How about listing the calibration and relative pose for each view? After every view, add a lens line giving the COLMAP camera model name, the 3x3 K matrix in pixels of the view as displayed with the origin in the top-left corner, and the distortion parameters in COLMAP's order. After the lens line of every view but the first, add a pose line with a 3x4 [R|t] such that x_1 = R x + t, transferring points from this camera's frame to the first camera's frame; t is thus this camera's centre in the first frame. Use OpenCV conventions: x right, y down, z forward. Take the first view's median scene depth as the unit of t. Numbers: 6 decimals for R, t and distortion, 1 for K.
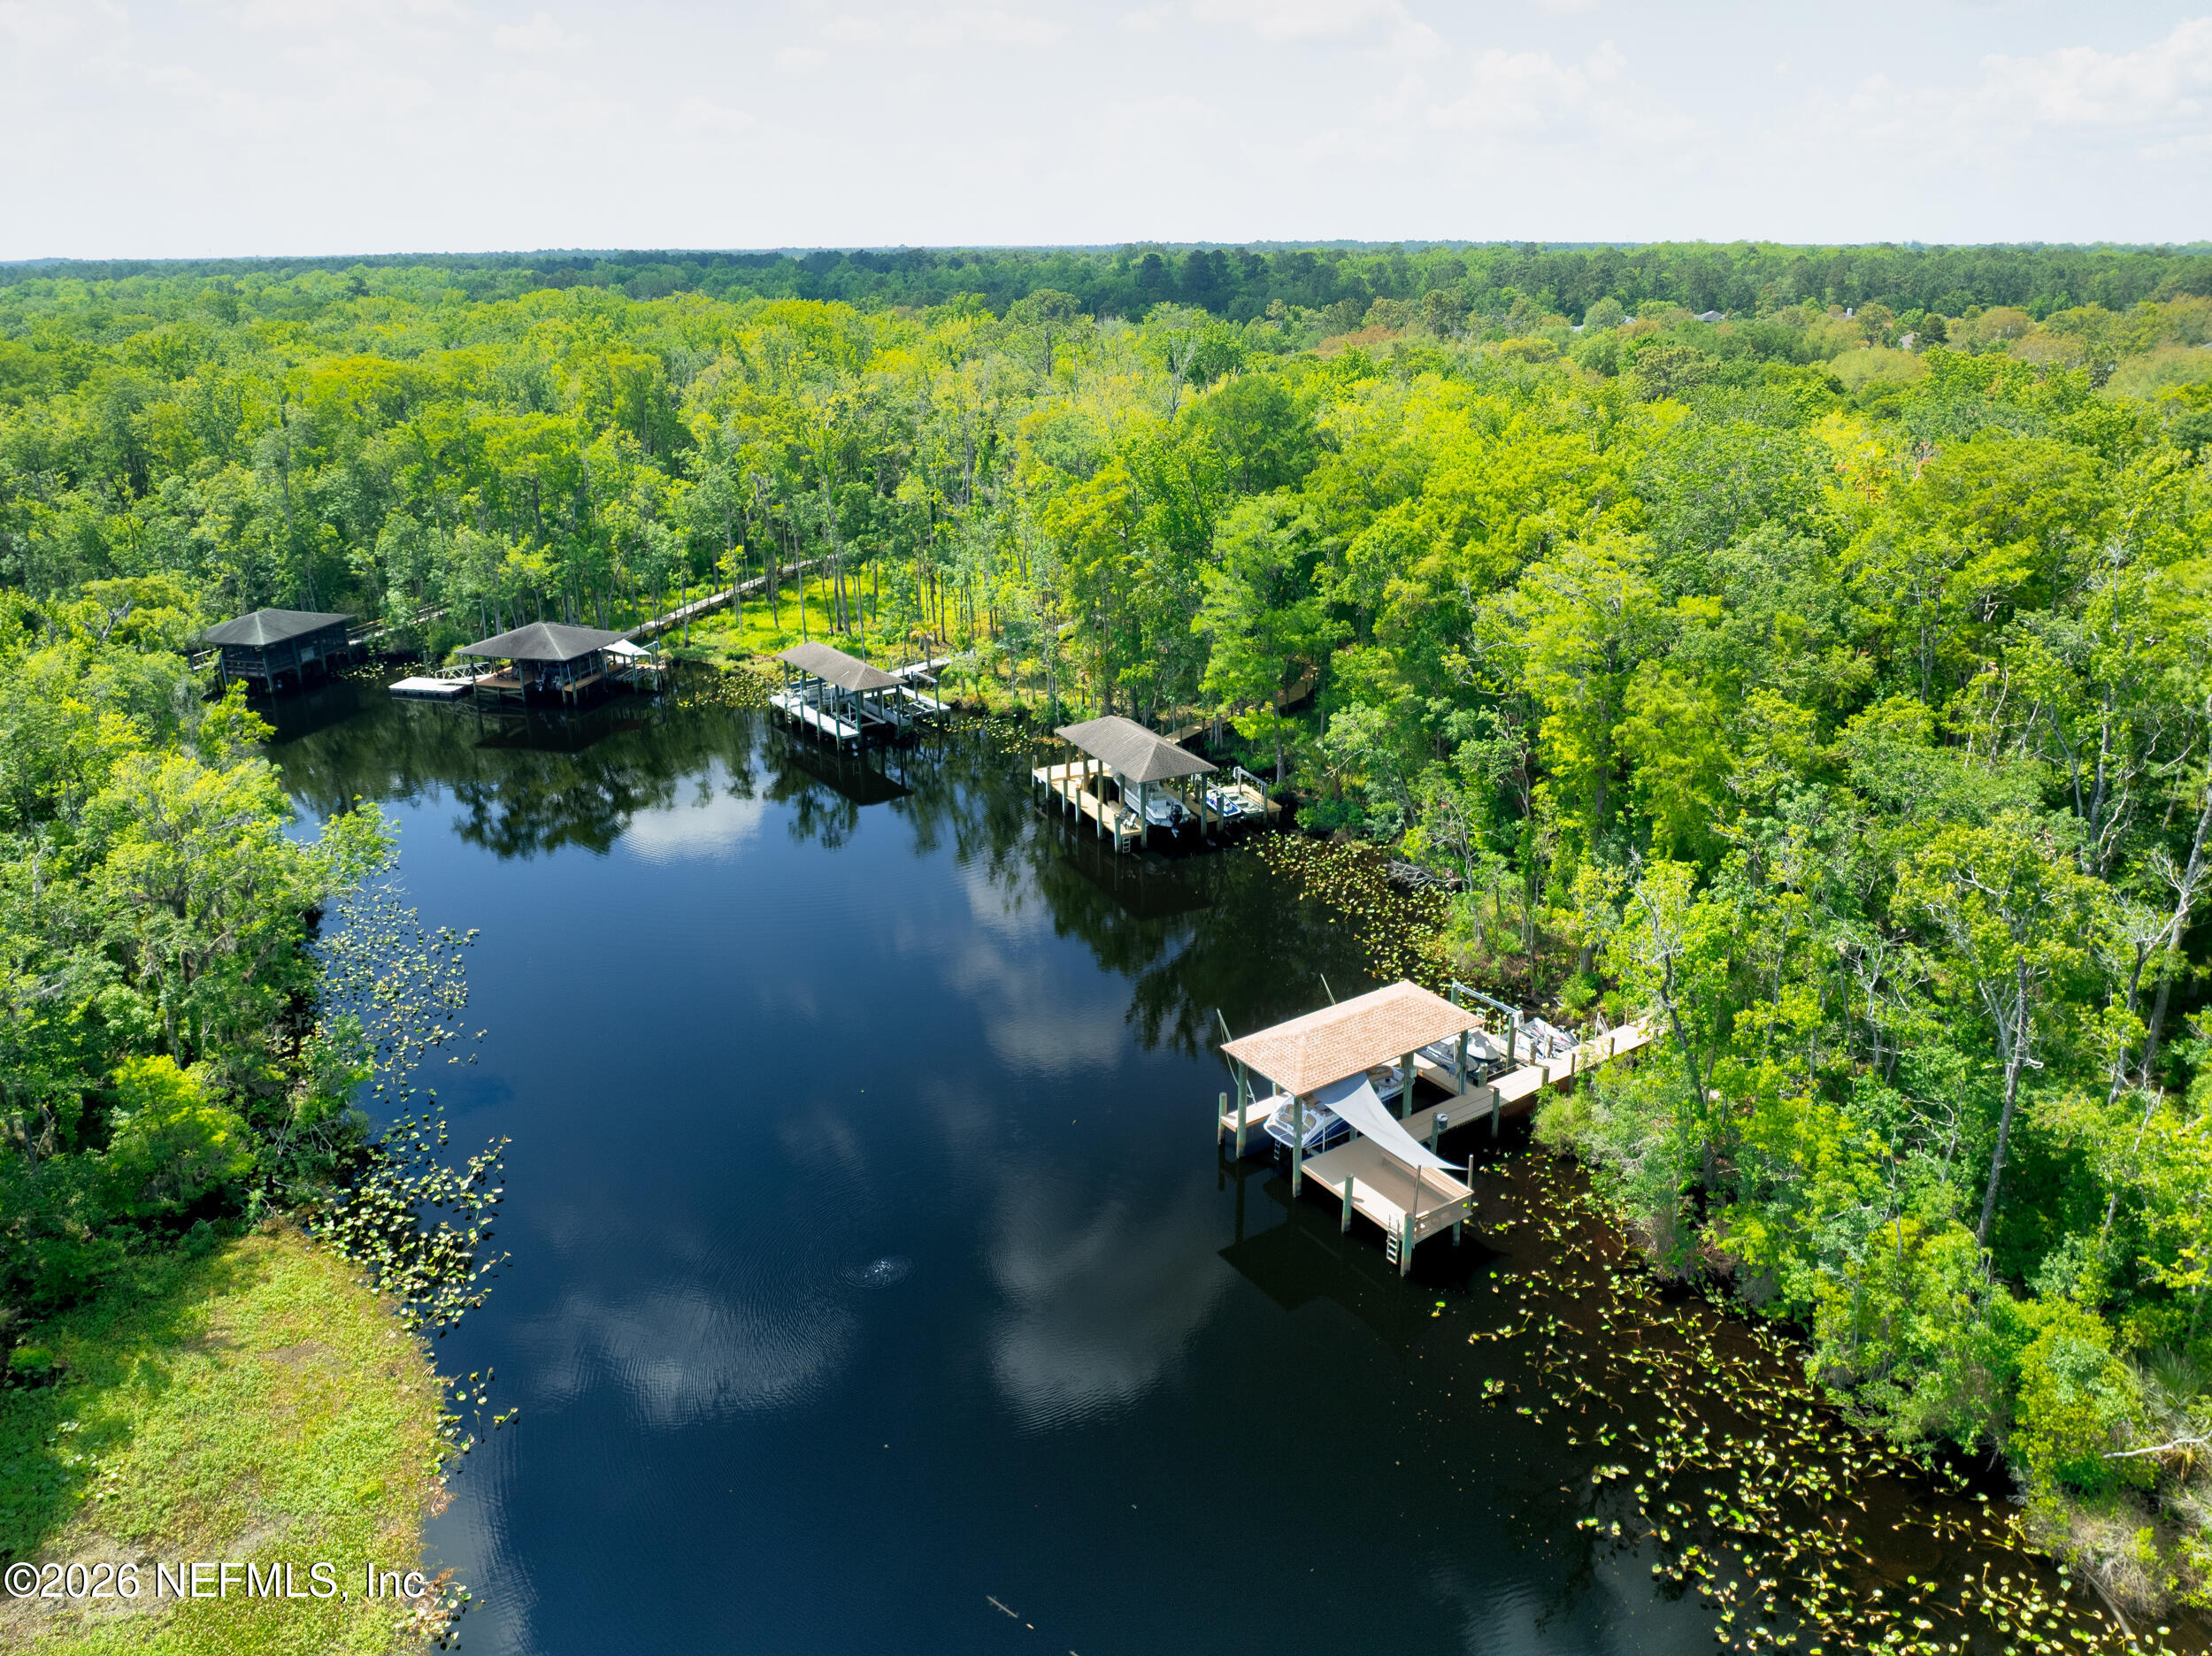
lens RADIAL K [[1554.3, 0, 1109.6], [0, 1554.3, 829.0], [0, 0, 1]] dist [-0.000049, 0.000338]
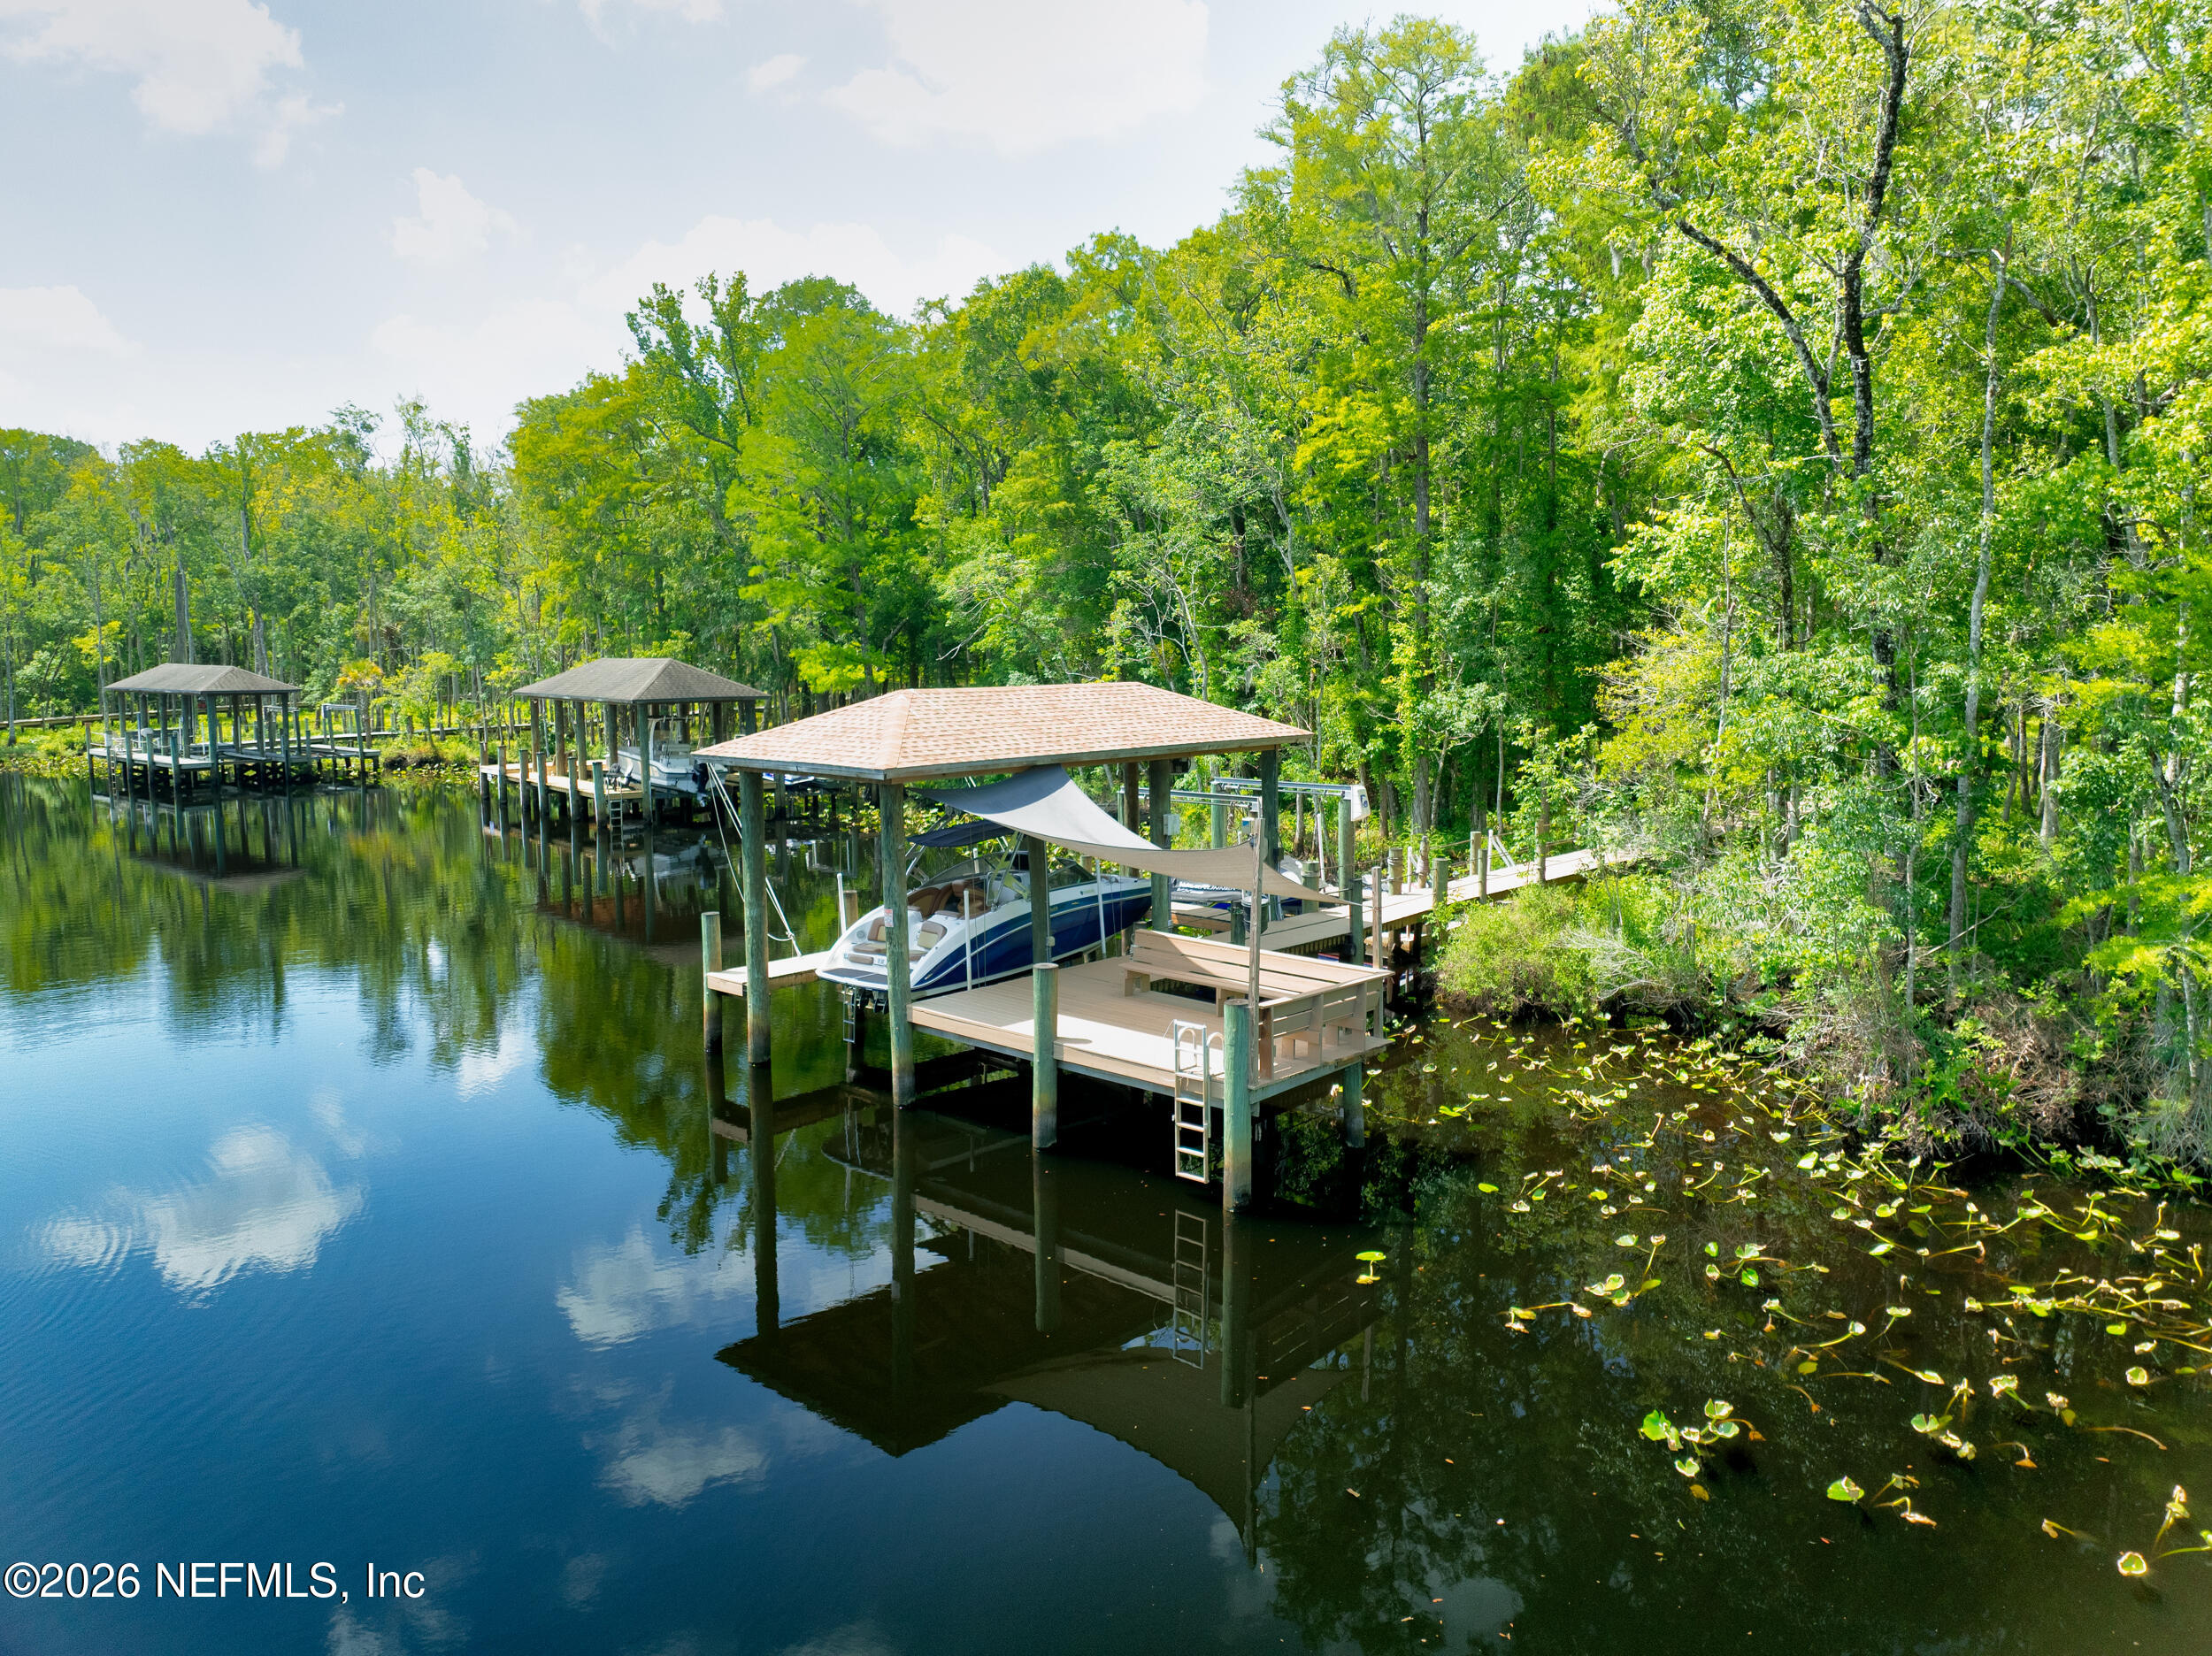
lens RADIAL K [[1554.3, 0, 1101.3], [0, 1554.3, 826.4], [0, 0, 1]] dist [-0.000049, 0.000338]
pose [[0.970807, -0.022859, 0.238771, 0.079416], [0.077174, 0.972285, -0.220695, 0.256339], [-0.227109, 0.232679, 0.945665, 0.625459]]
